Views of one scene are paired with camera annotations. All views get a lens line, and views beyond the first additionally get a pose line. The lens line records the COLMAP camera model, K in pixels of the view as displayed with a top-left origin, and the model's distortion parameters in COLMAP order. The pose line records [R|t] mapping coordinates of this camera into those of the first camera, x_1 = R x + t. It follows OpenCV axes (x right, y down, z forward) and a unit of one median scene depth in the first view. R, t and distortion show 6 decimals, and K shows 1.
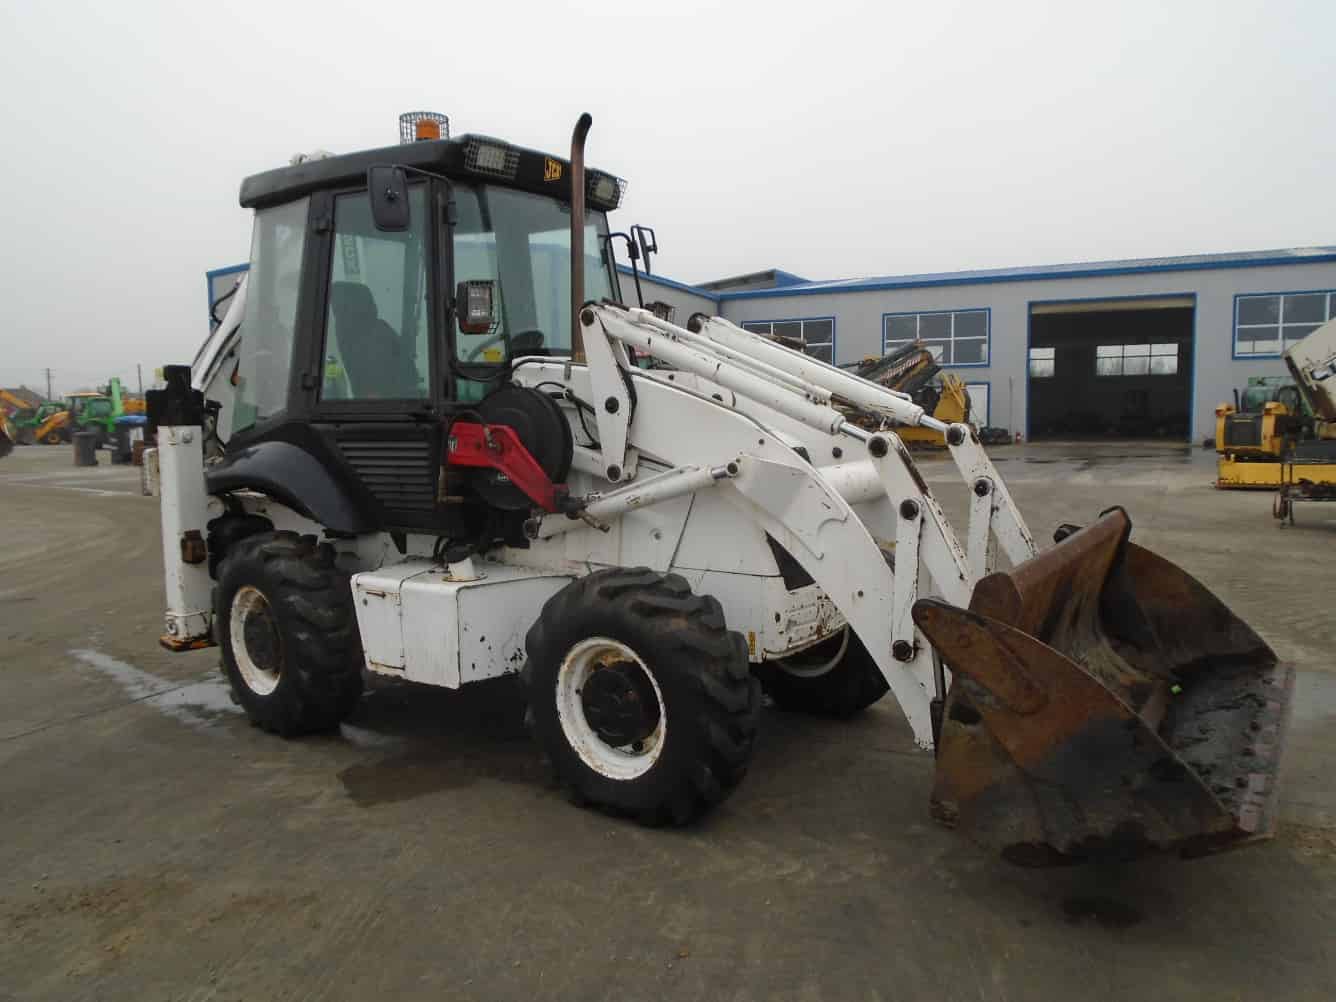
lens RADIAL K [[1024.0, 0, 662.4], [0, 1024.0, 493.6], [0, 0, 1]] dist [-0.002488, -0.000248]
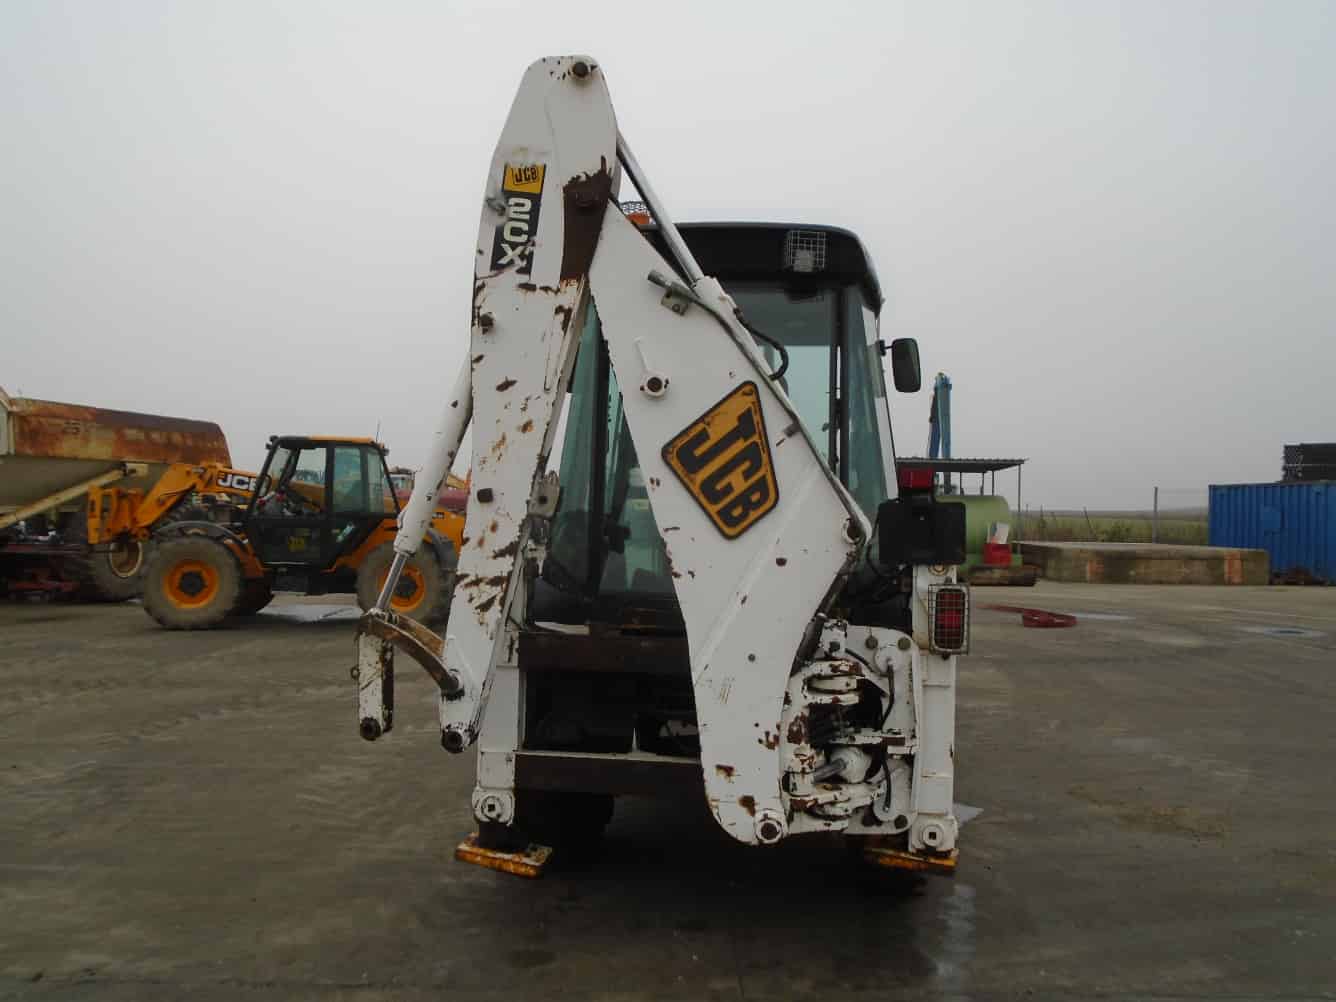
lens RADIAL K [[1021.3, 0, 668.0], [0, 1021.3, 501.0], [0, 0, 1]] dist [0.001393, -0.003551]
pose [[-0.422106, 0.015052, 0.906422, -1.242133], [0.065336, 0.997767, 0.013857, -0.147417], [-0.904189, 0.065071, -0.422146, 1.742029]]
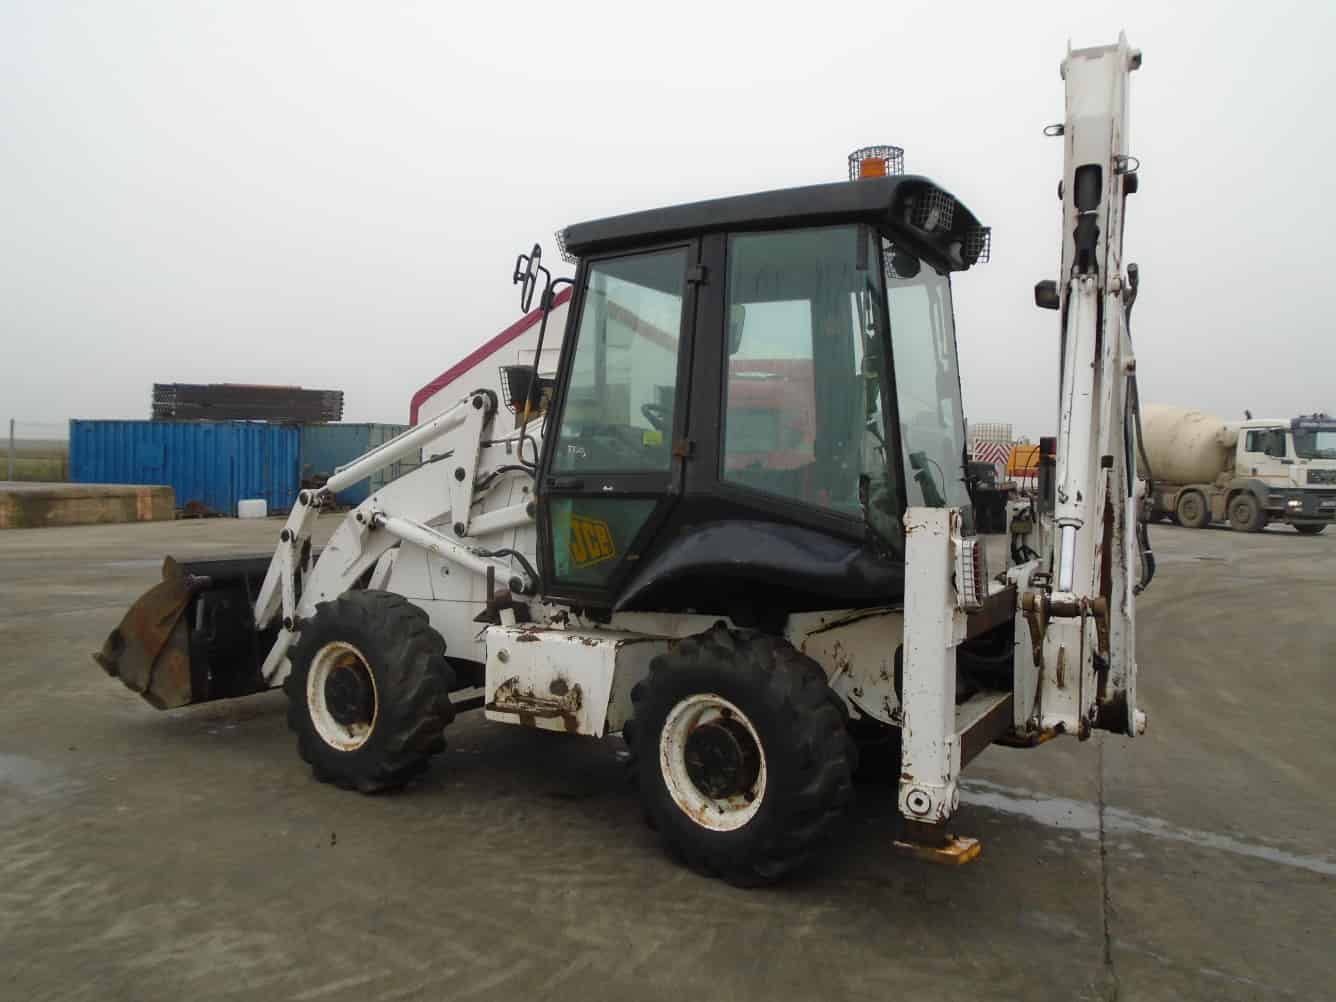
lens RADIAL K [[1021.3, 0, 668.0], [0, 1021.3, 501.0], [0, 0, 1]] dist [0.001393, -0.003551]
pose [[-0.999834, -0.001241, -0.018191, -0.135529], [-0.003398, 0.992879, 0.119080, -0.206648], [0.017914, 0.119122, -0.992718, 2.286458]]
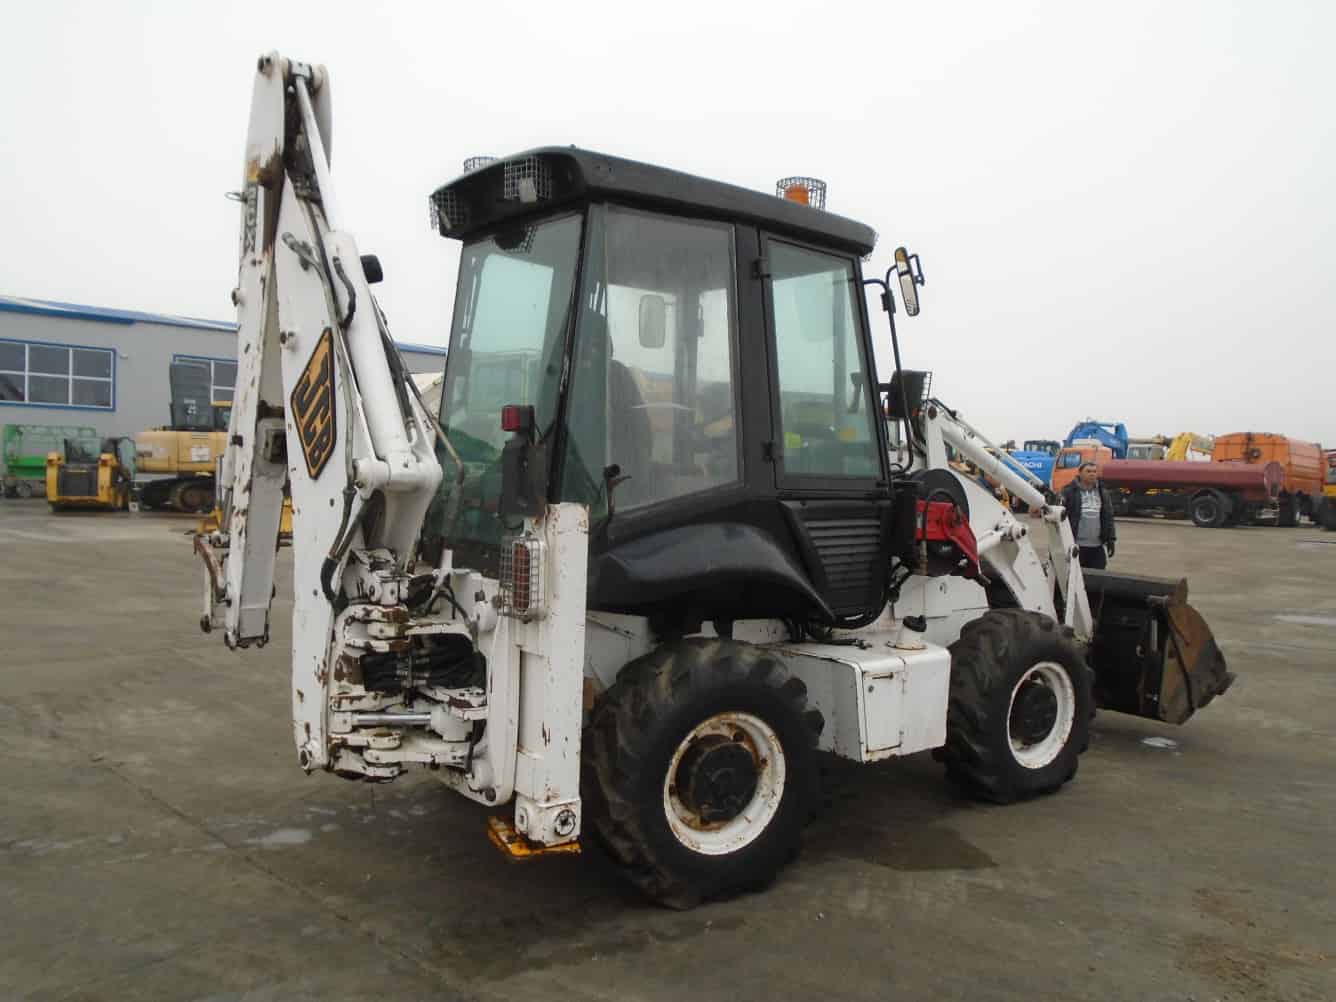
lens RADIAL K [[1021.3, 0, 668.0], [0, 1021.3, 501.0], [0, 0, 1]] dist [0.001393, -0.003551]
pose [[0.318809, -0.010891, 0.947756, -1.242617], [0.045826, 0.998942, -0.003936, -0.073016], [-0.946710, 0.044687, 0.318971, 0.864771]]
